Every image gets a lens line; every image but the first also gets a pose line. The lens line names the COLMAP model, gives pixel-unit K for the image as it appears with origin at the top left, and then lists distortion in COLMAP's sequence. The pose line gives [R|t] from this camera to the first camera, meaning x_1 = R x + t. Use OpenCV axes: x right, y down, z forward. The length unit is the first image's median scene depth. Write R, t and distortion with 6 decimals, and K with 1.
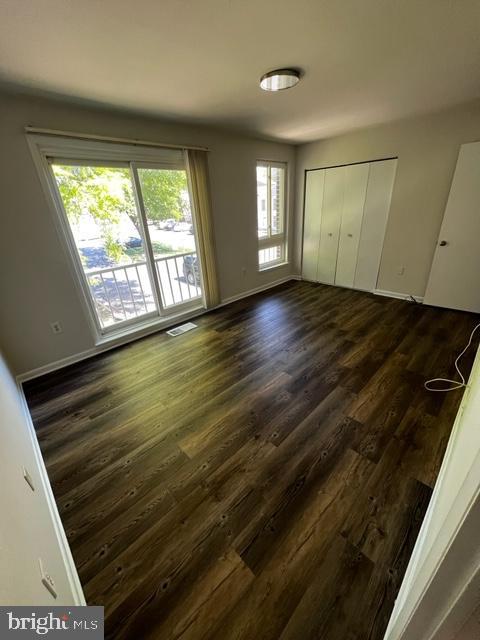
lens RADIAL K [[256.1, 0, 240.6], [0, 256.1, 320.3], [0, 0, 1]] dist [-0.001785, 0.000103]
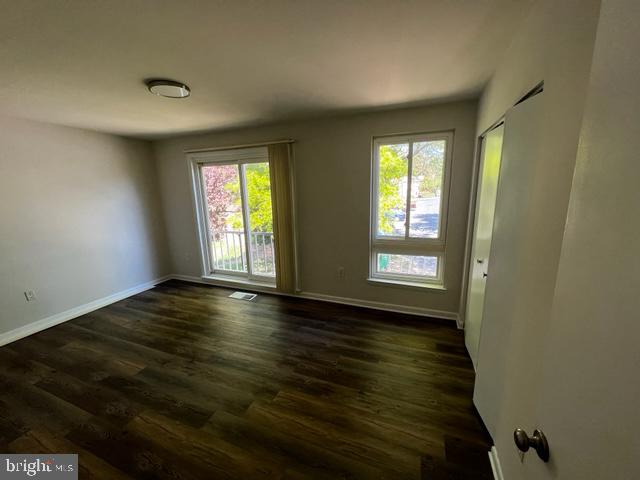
lens RADIAL K [[256.1, 0, 320.6], [0, 256.1, 243.2], [0, 0, 1]] dist [-0.001785, 0.000103]
pose [[0.406183, 0.235158, -0.883015, 0.931161], [-0.377004, 0.923371, 0.072485, -0.427945], [0.832396, 0.303458, 0.463713, 0.780631]]
